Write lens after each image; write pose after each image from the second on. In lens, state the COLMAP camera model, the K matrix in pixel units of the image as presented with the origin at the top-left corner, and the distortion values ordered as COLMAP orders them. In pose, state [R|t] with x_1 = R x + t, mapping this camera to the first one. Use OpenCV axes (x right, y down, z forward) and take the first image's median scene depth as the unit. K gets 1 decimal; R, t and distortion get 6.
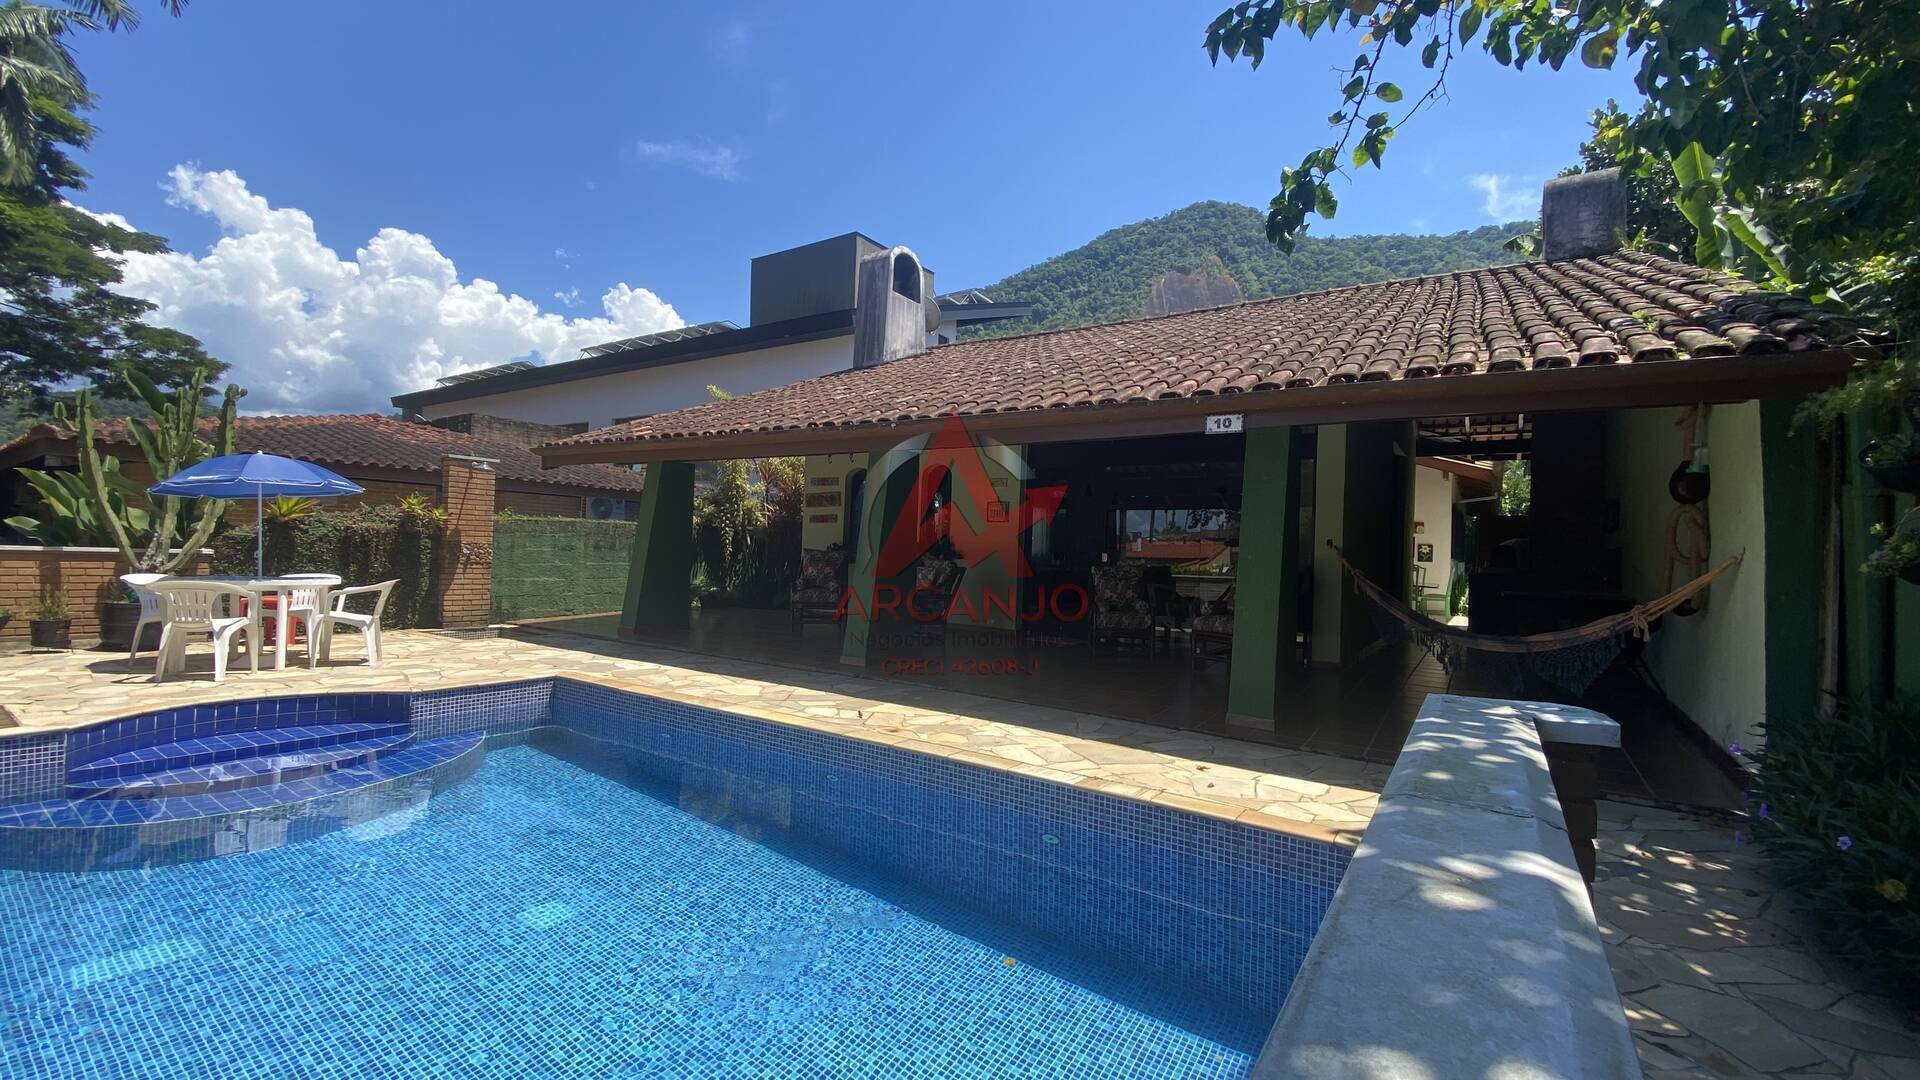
lens RADIAL K [[779.6, 0, 951.0], [0, 779.6, 548.6], [0, 0, 1]] dist [0.016859, -0.017272]
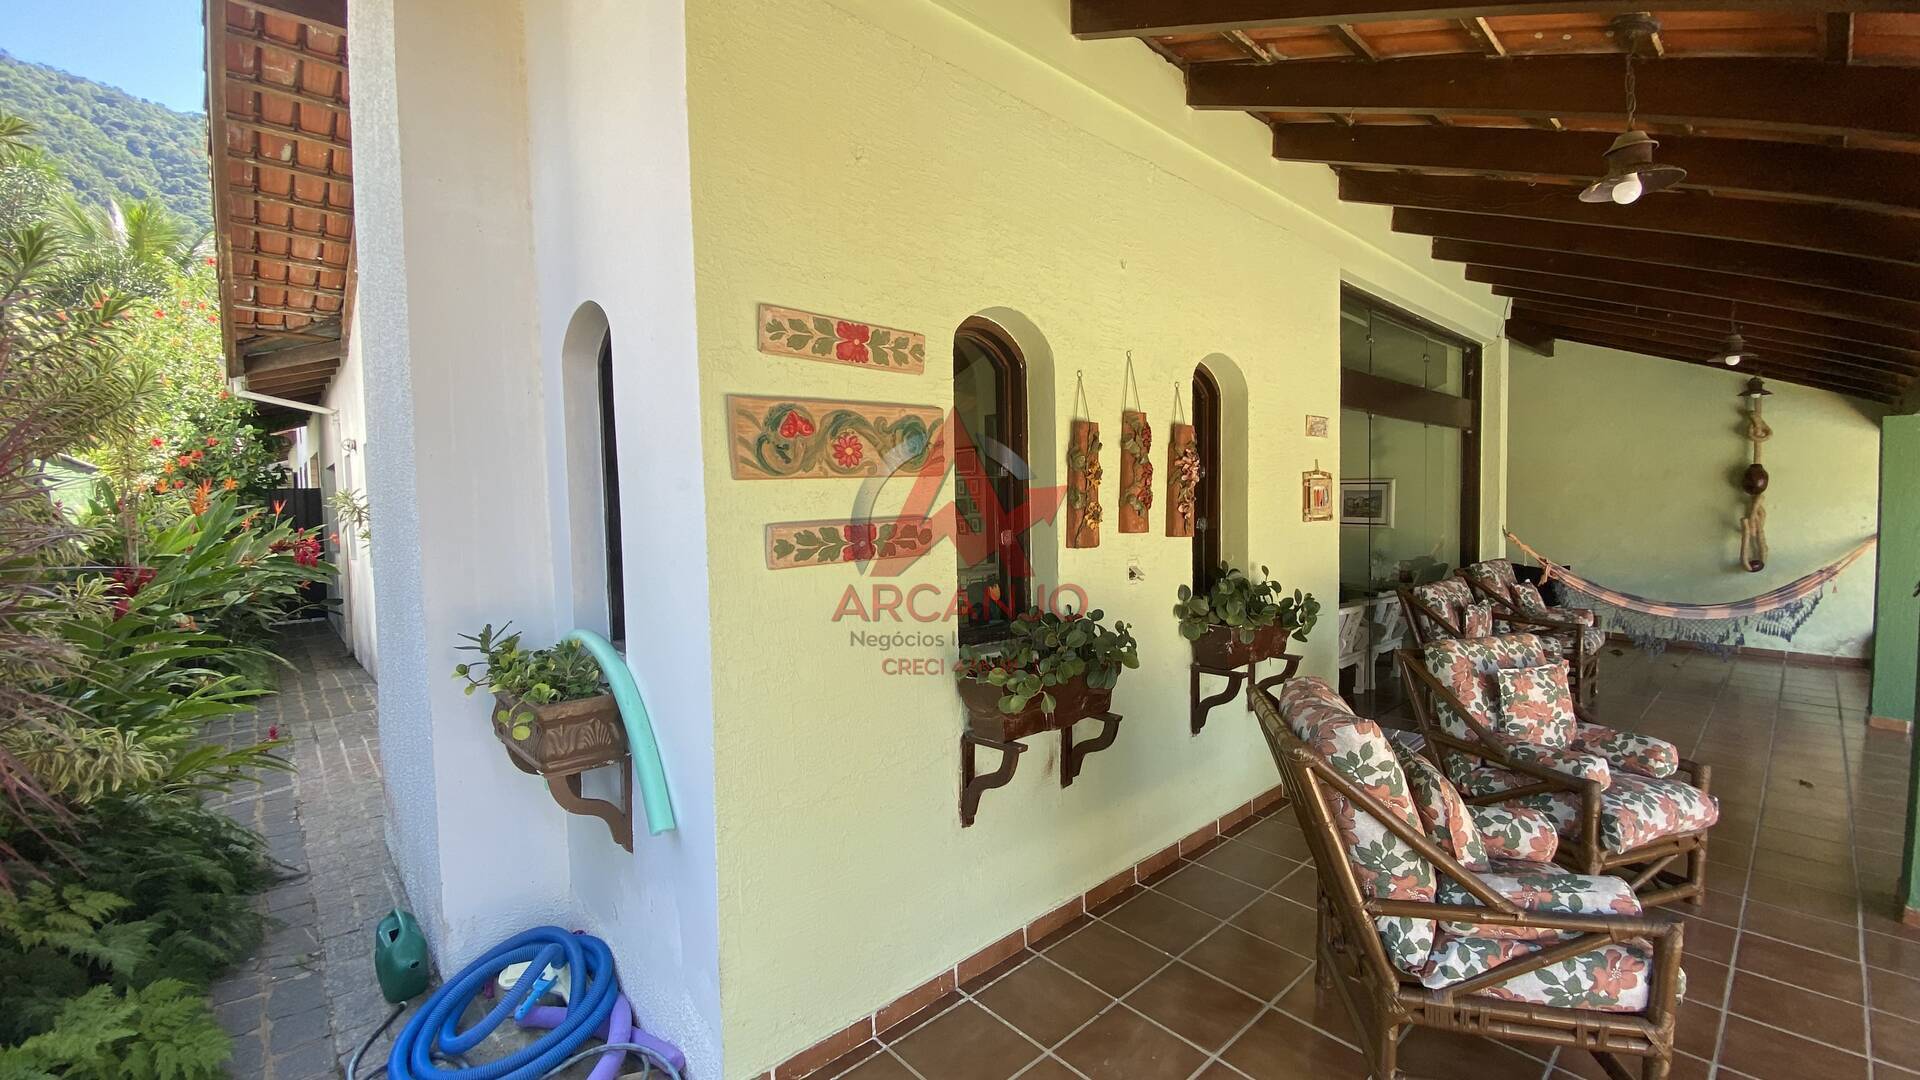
lens RADIAL K [[779.6, 0, 947.2], [0, 779.6, 532.1], [0, 0, 1]] dist [0.016859, -0.017272]
pose [[0.234516, -0.076522, 0.969096, -0.416548], [0.019119, 0.997067, 0.074104, -0.064994], [-0.971924, 0.001149, 0.235291, 1.111070]]
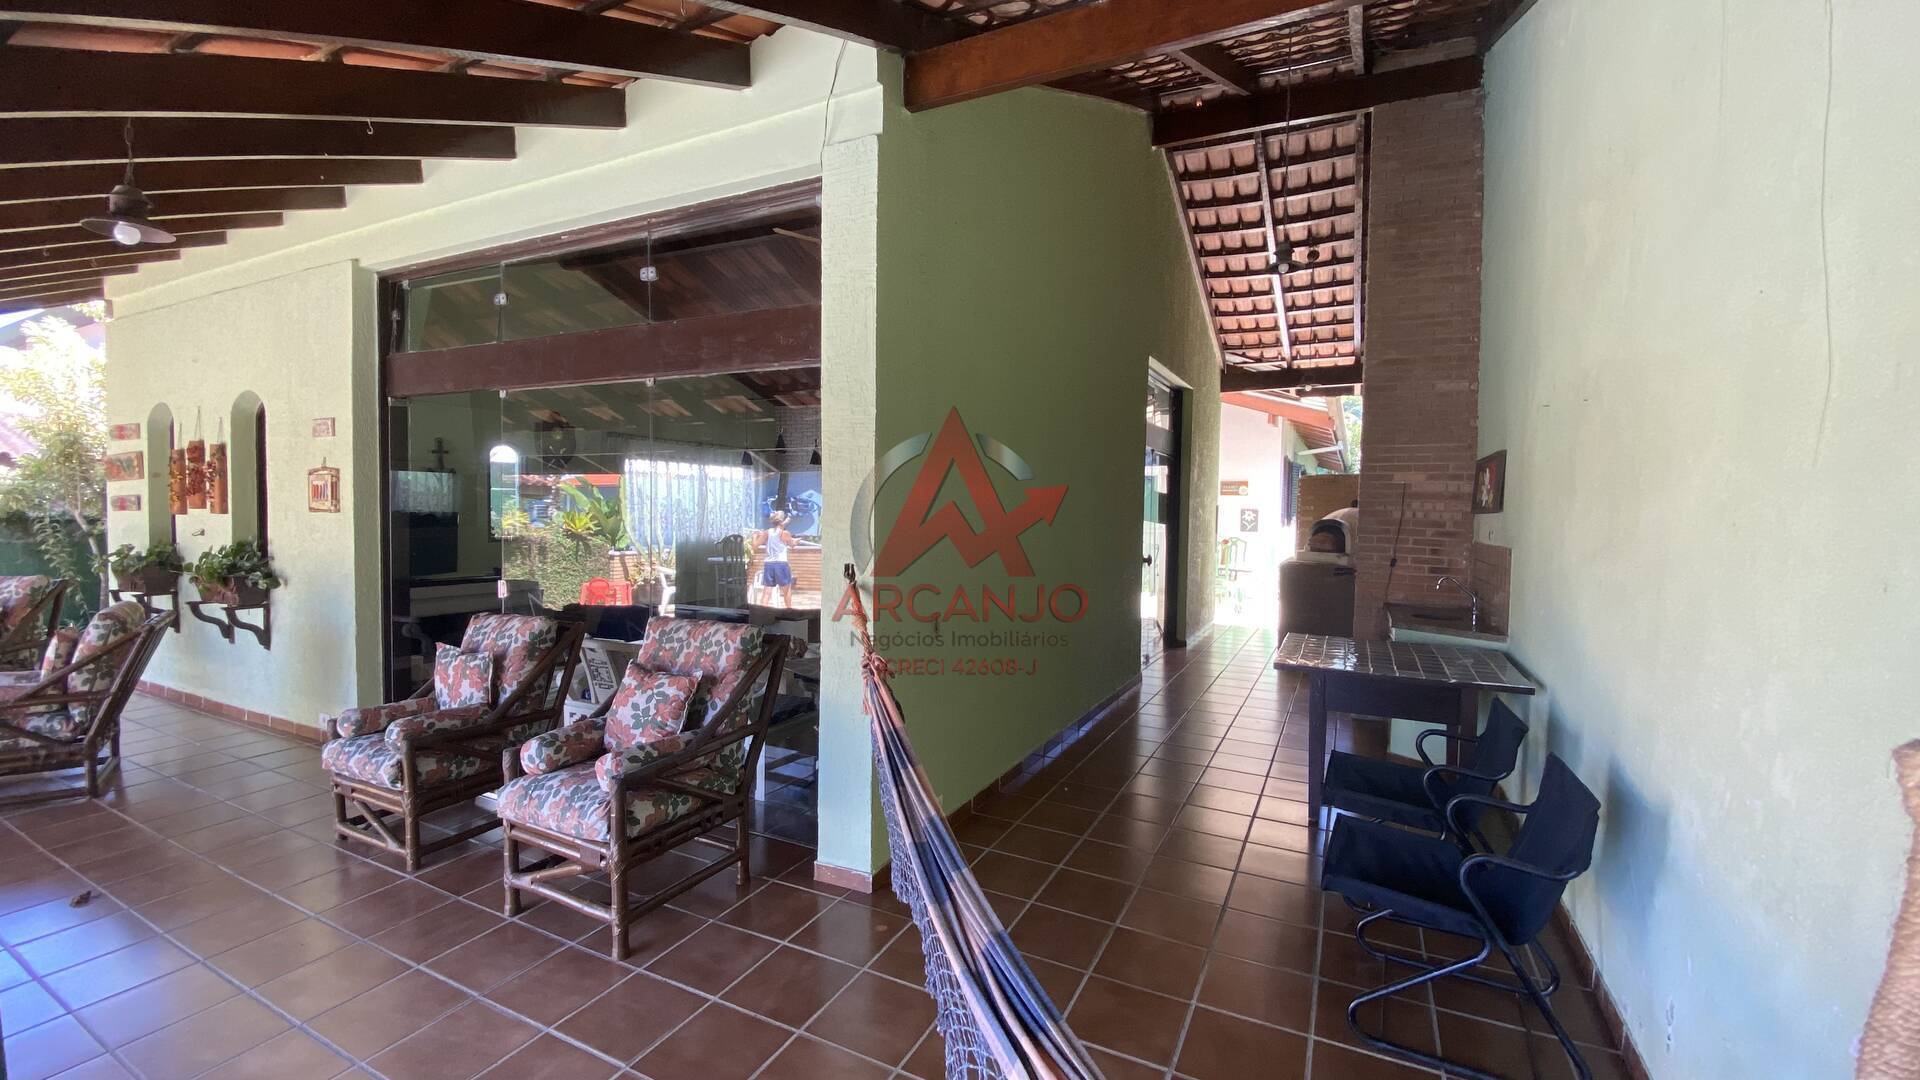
lens RADIAL K [[779.6, 0, 952.7], [0, 779.6, 546.1], [0, 0, 1]] dist [0.016859, -0.017272]
pose [[0.991877, -0.025880, 0.124542, 0.389922], [0.018910, 0.998205, 0.056829, -0.032924], [-0.125789, -0.054012, 0.990586, 0.482179]]
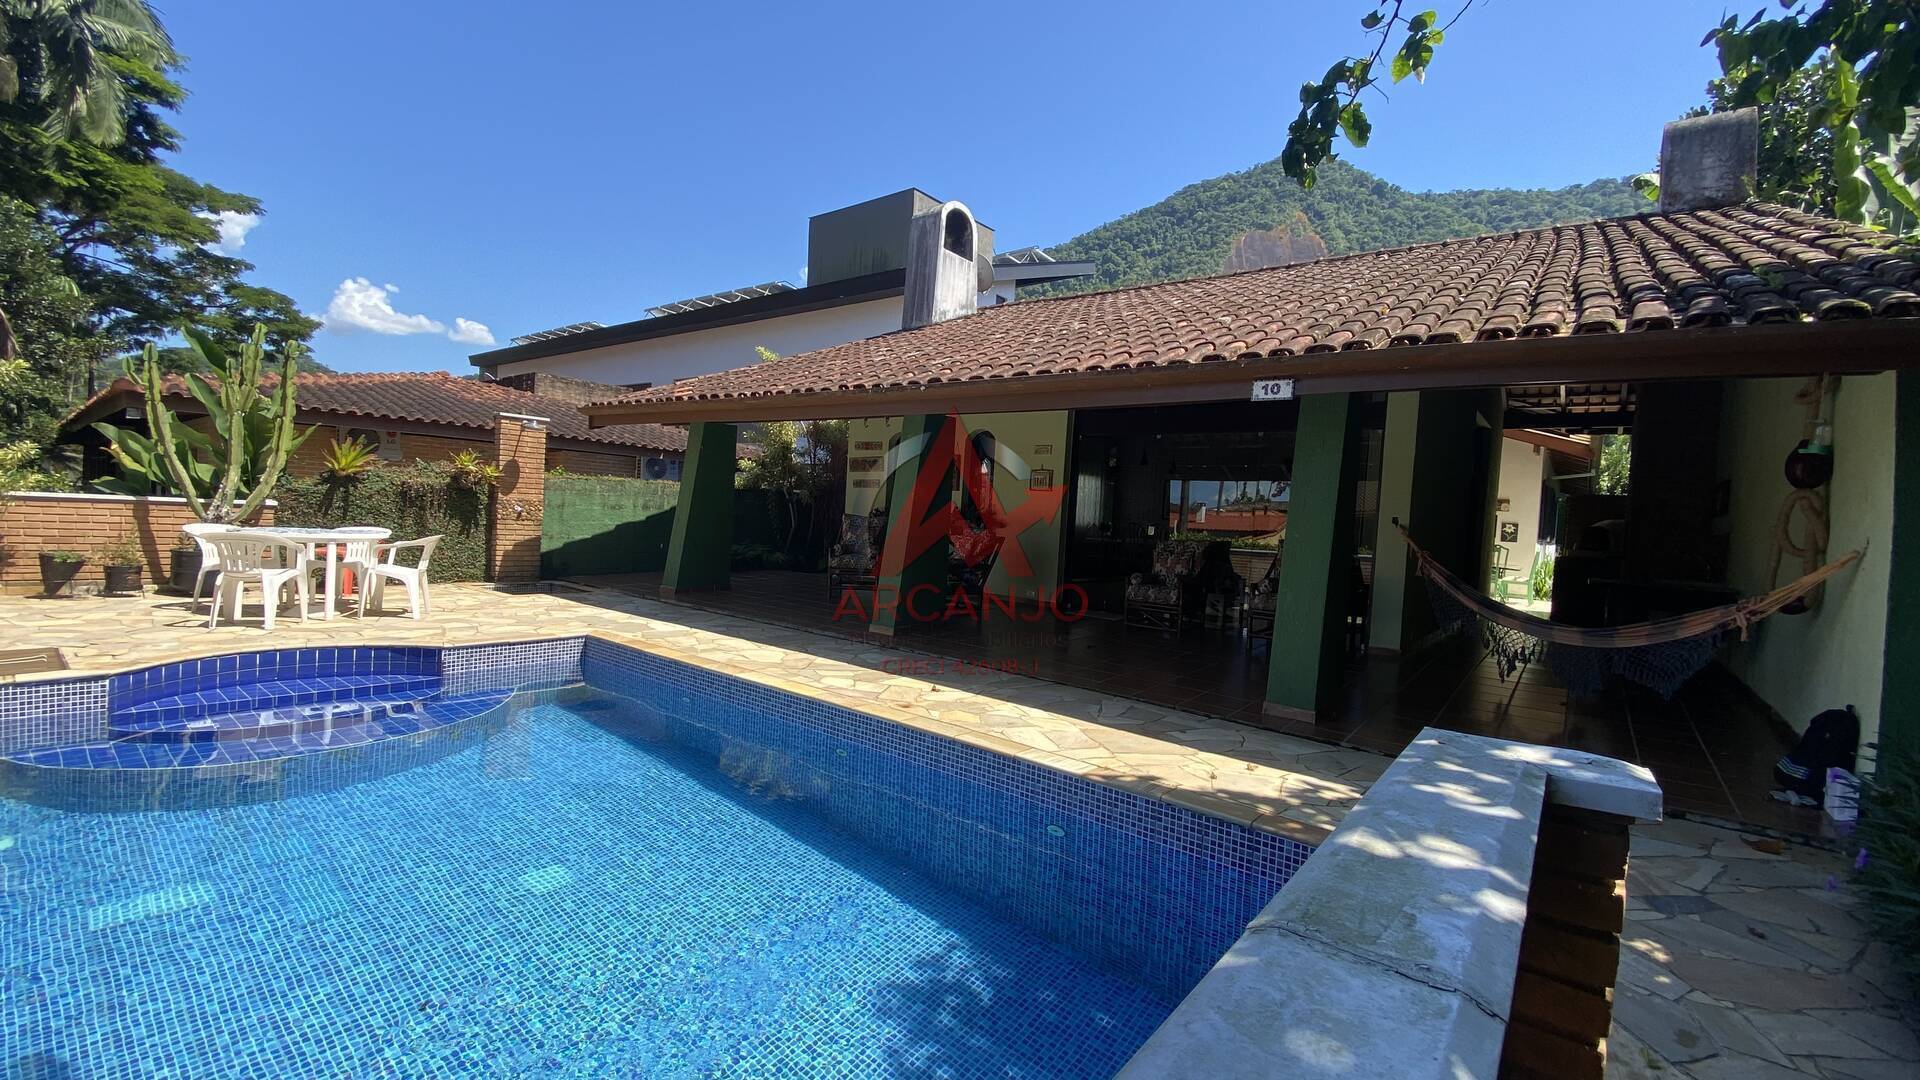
lens RADIAL K [[779.6, 0, 952.5], [0, 779.6, 547.4], [0, 0, 1]] dist [0.016859, -0.017272]
pose [[0.996622, 0.026496, -0.077737, 0.026881], [-0.023044, 0.998722, 0.044973, -0.004246], [0.078829, -0.043030, 0.995959, 0.024531]]
